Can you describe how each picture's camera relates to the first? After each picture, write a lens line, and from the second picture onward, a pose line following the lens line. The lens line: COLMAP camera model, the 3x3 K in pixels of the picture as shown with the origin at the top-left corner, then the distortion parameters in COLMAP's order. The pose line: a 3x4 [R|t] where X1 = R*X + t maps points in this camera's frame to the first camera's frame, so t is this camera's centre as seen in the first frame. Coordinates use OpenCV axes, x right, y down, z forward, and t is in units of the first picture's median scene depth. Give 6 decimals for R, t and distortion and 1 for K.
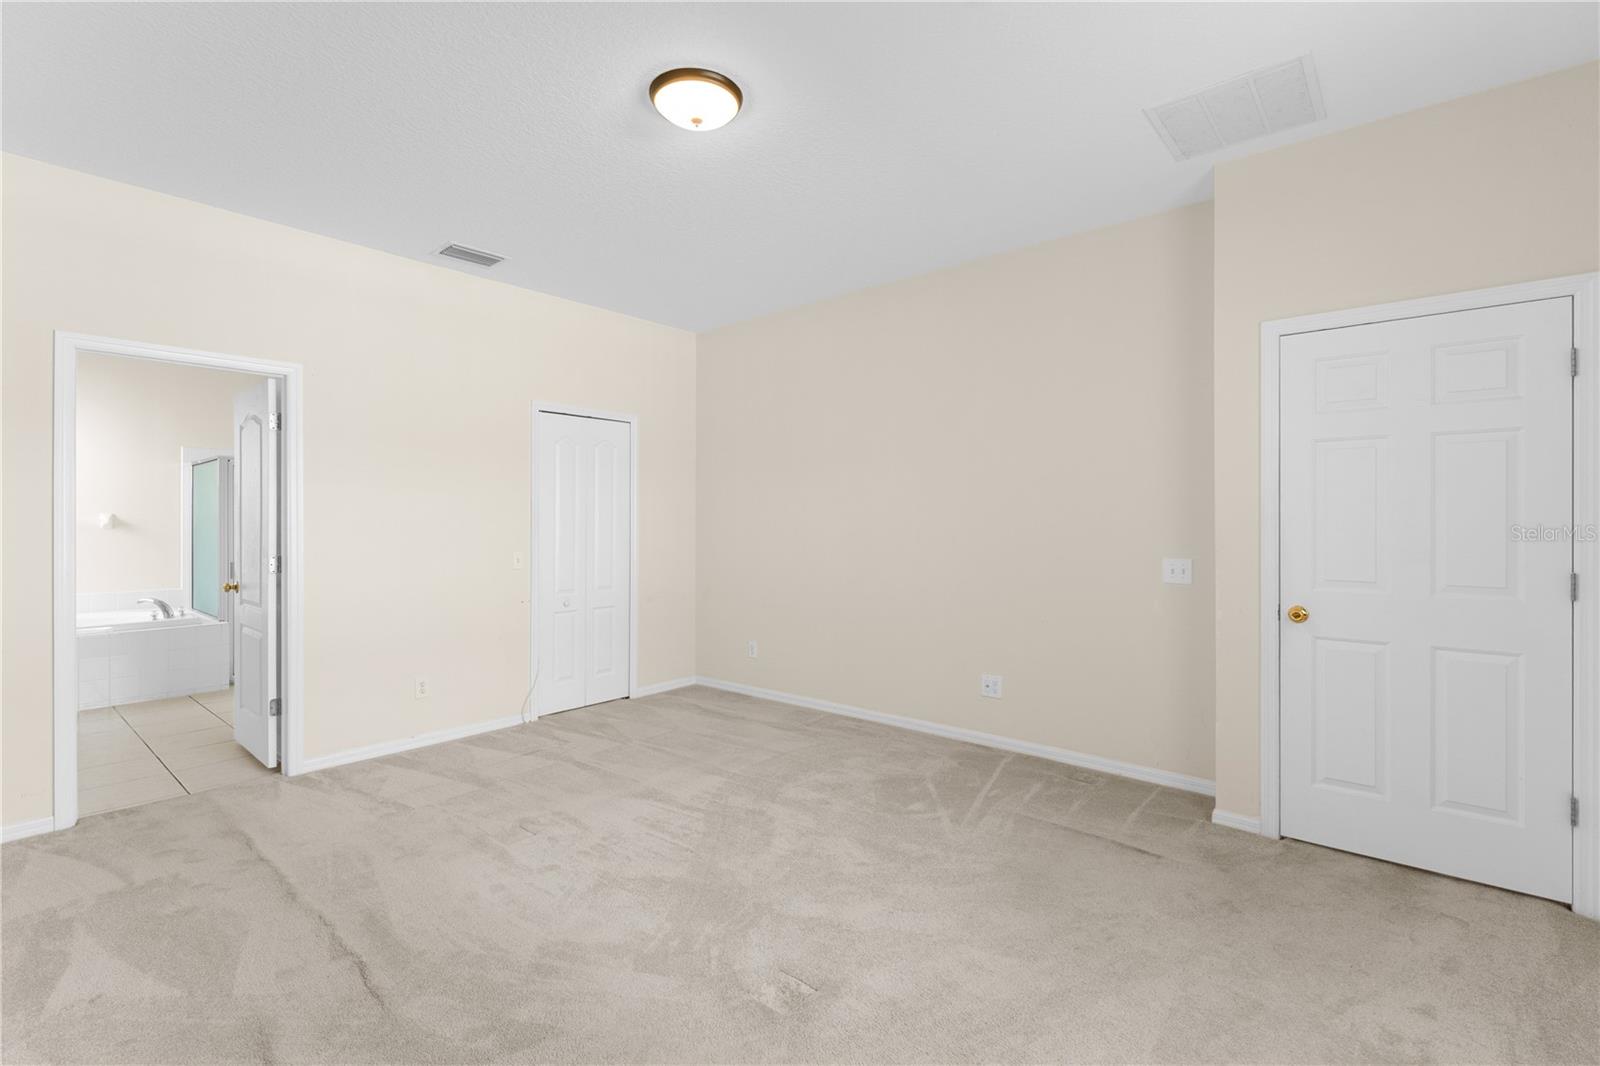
lens RADIAL K [[721.8, 0, 802.5], [0, 721.8, 526.7], [0, 0, 1]] dist [-0.000806, -0.000013]
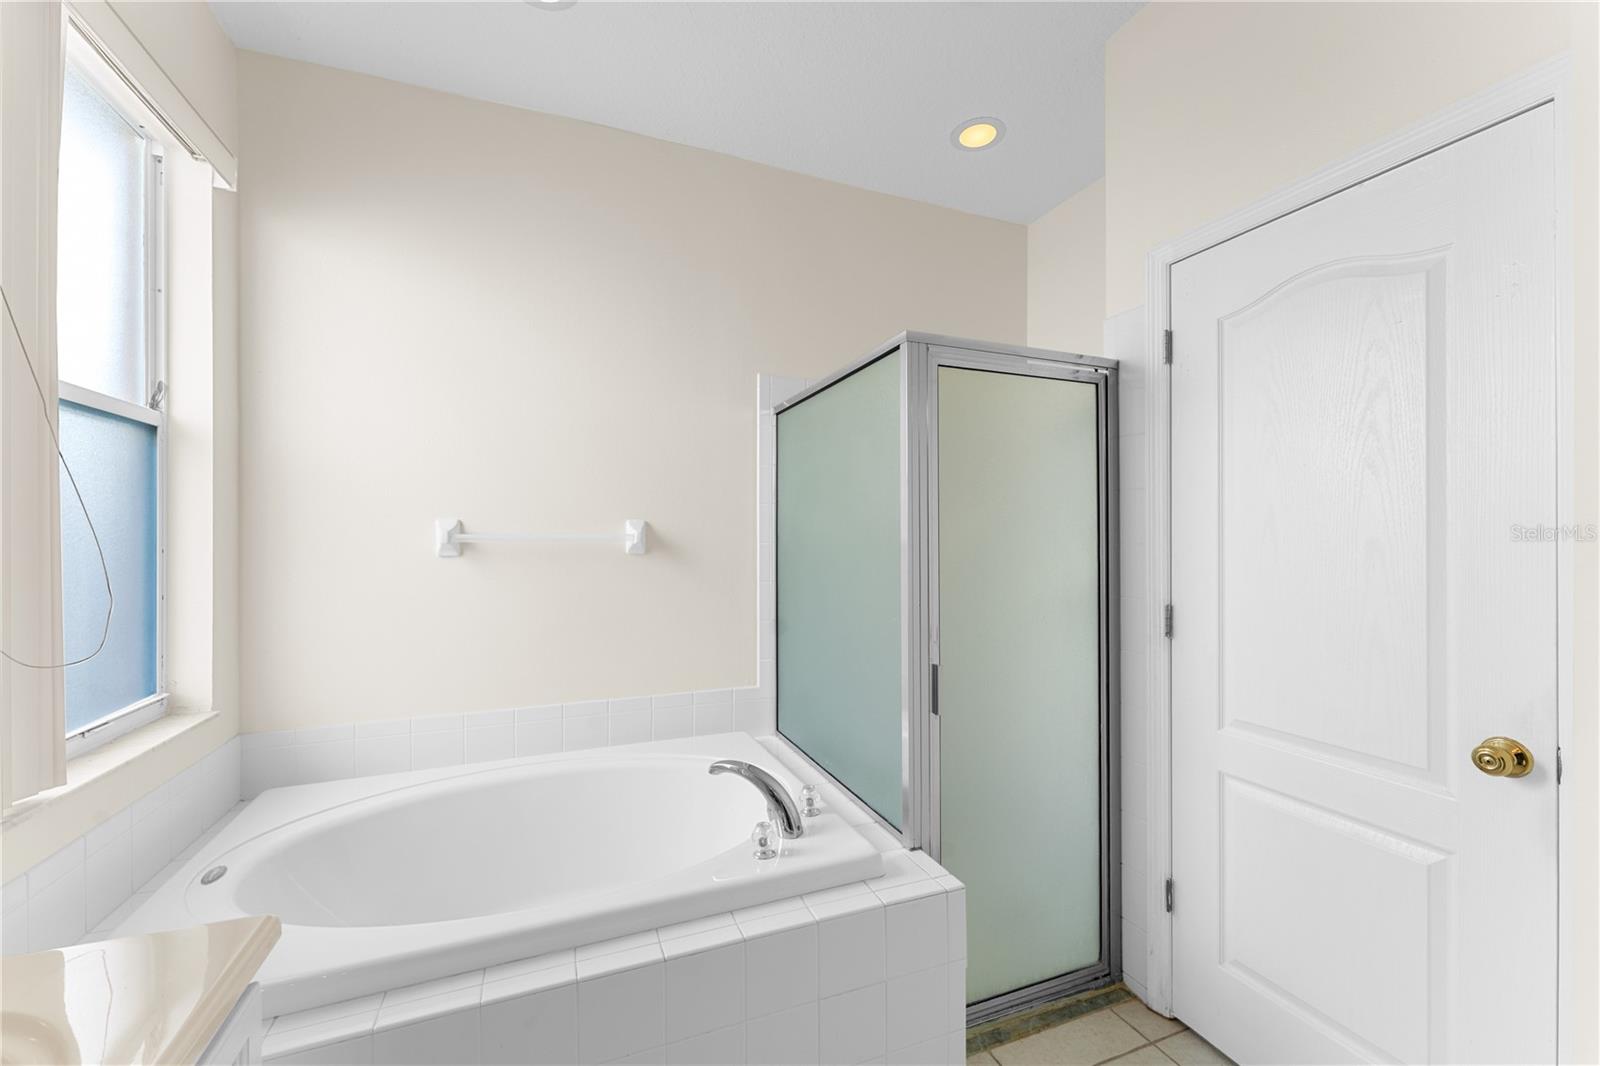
lens RADIAL K [[642.9, 0, 793.8], [0, 642.9, 535.3], [0, 0, 1]] dist [0.001469, 0.000177]
pose [[0.881859, -0.004133, -0.471495, -0.643498], [0.001048, 0.999976, -0.006805, -0.006082], [0.471512, 0.005507, 0.881843, 0.647032]]
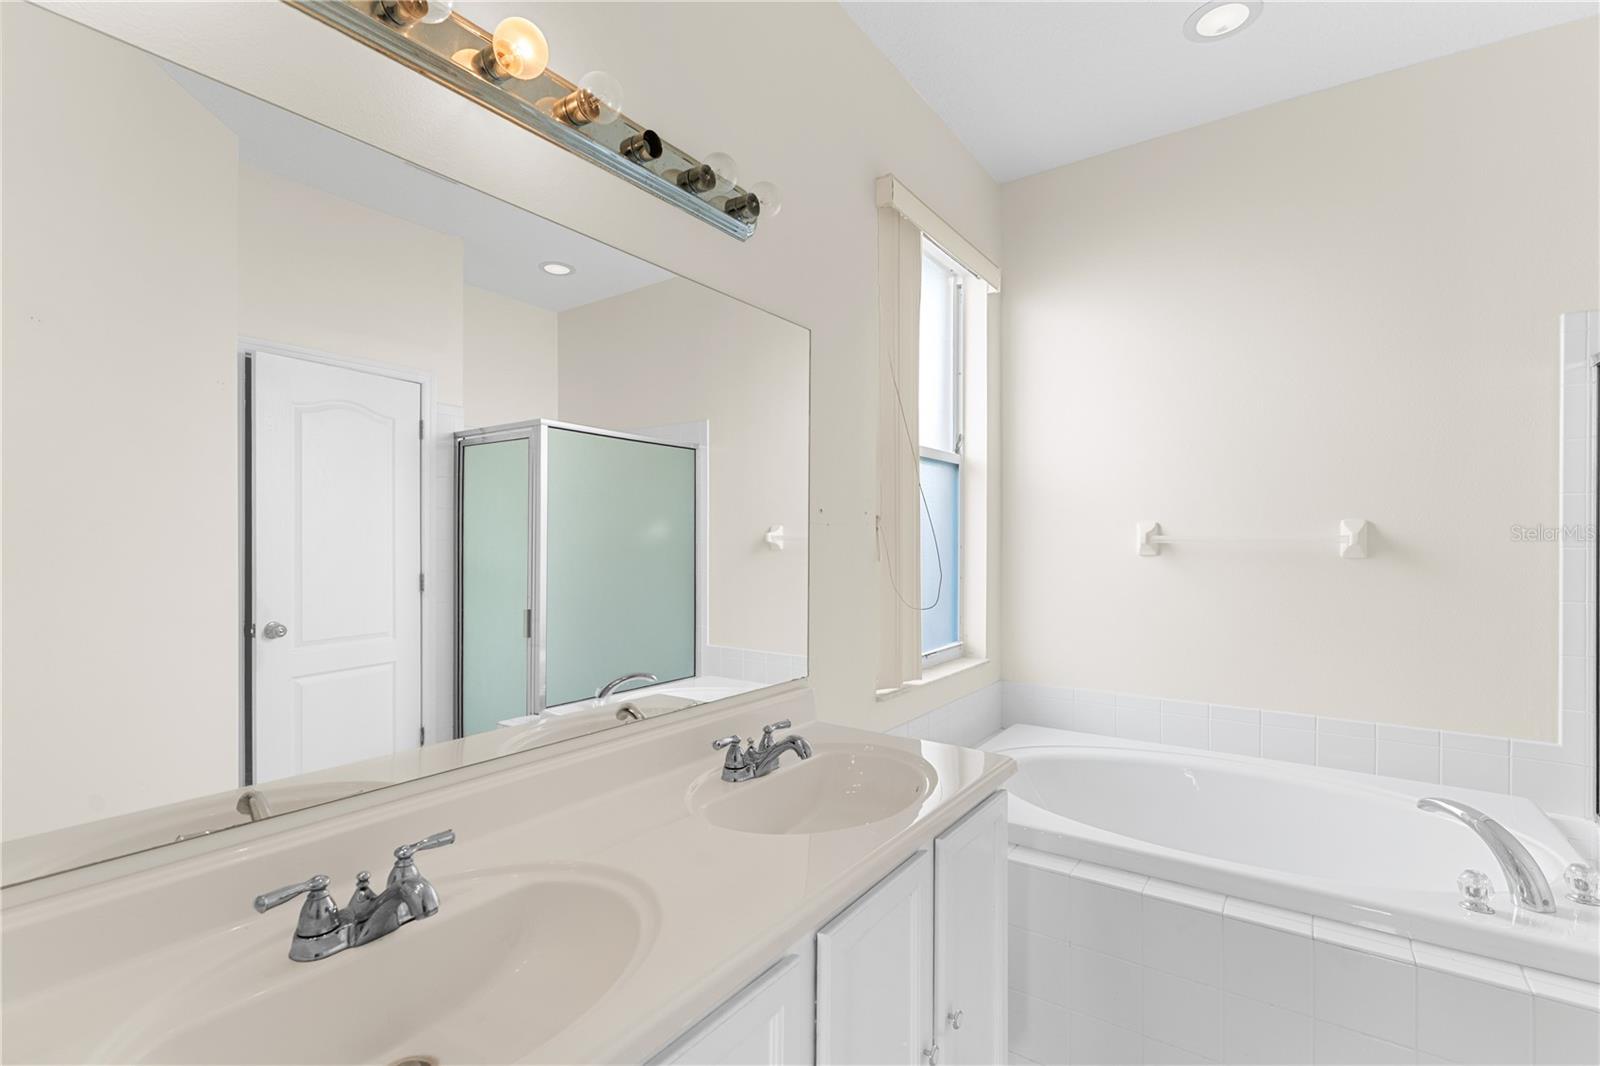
lens RADIAL K [[726.0, 0, 795.5], [0, 726.0, 539.6], [0, 0, 1]] dist [-0.003375, -0.000925]
pose [[0.088454, 0.000856, -0.996080, -0.555016], [-0.005898, 0.999983, 0.000335, -0.005780], [0.996063, 0.005846, 0.088457, 0.614866]]
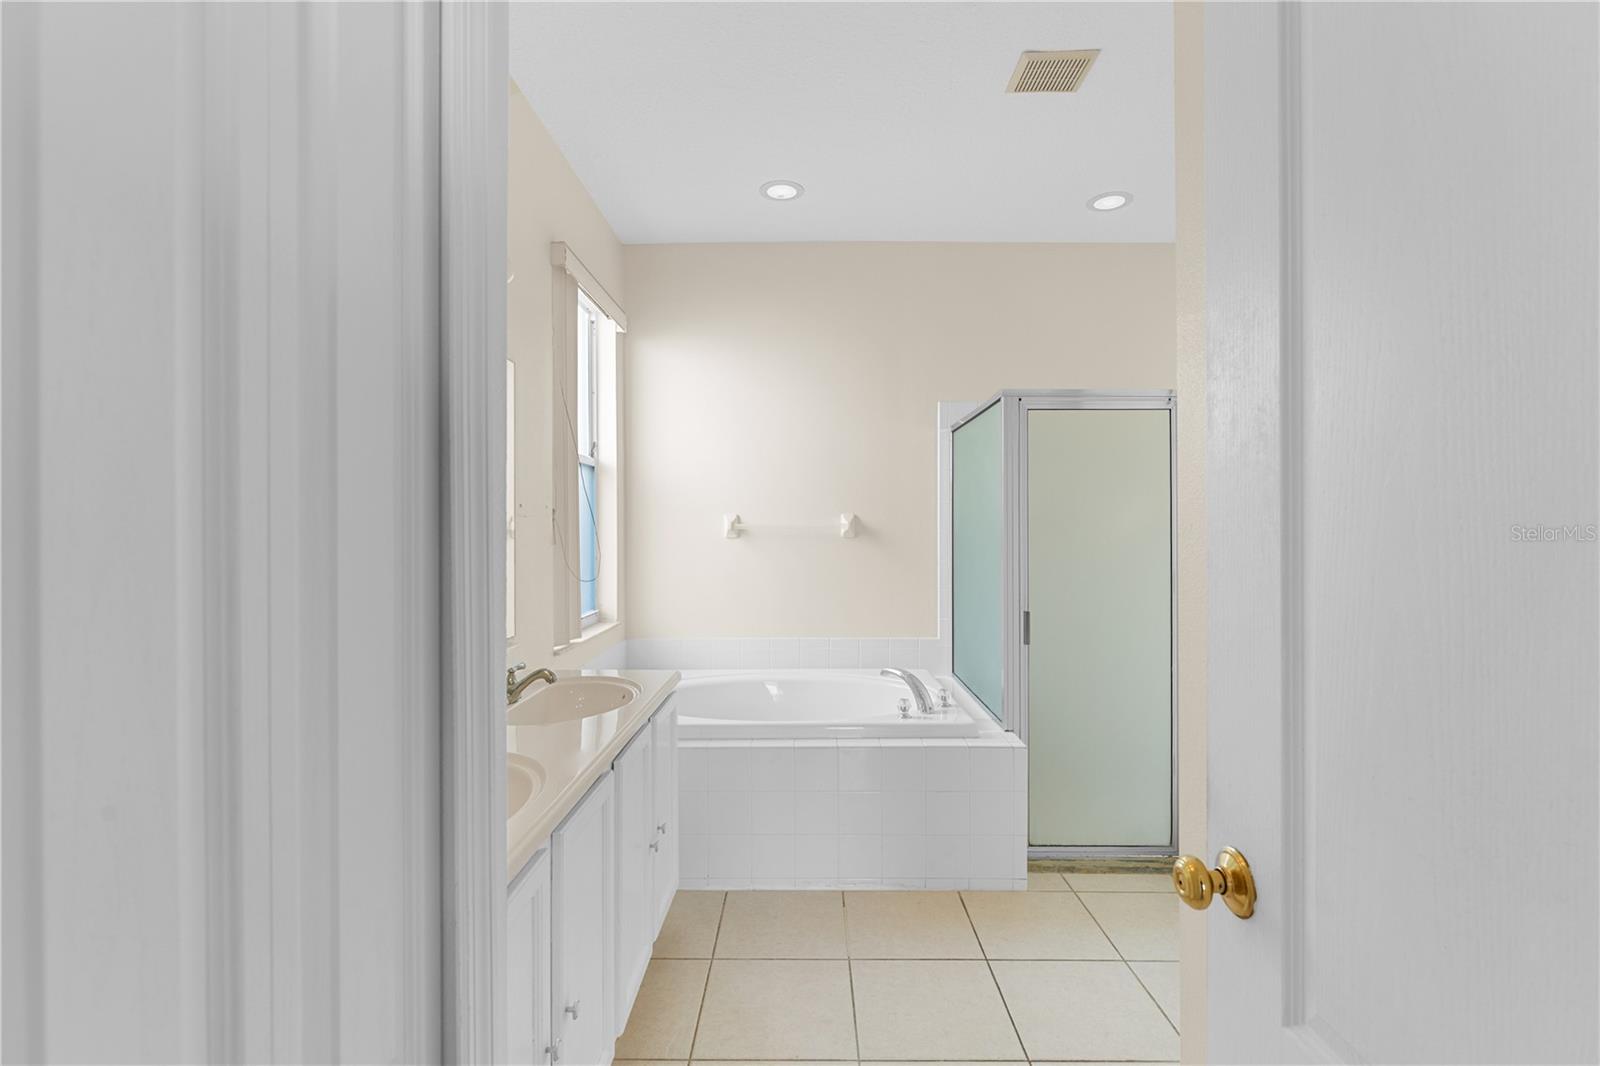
lens RADIAL K [[721.8, 0, 802.5], [0, 721.8, 526.7], [0, 0, 1]] dist [-0.000806, -0.000013]
pose [[0.643921, -0.001711, -0.765090, -0.465697], [0.000481, 0.999998, -0.001831, -0.005754], [0.765092, 0.000811, 0.643920, 0.518159]]
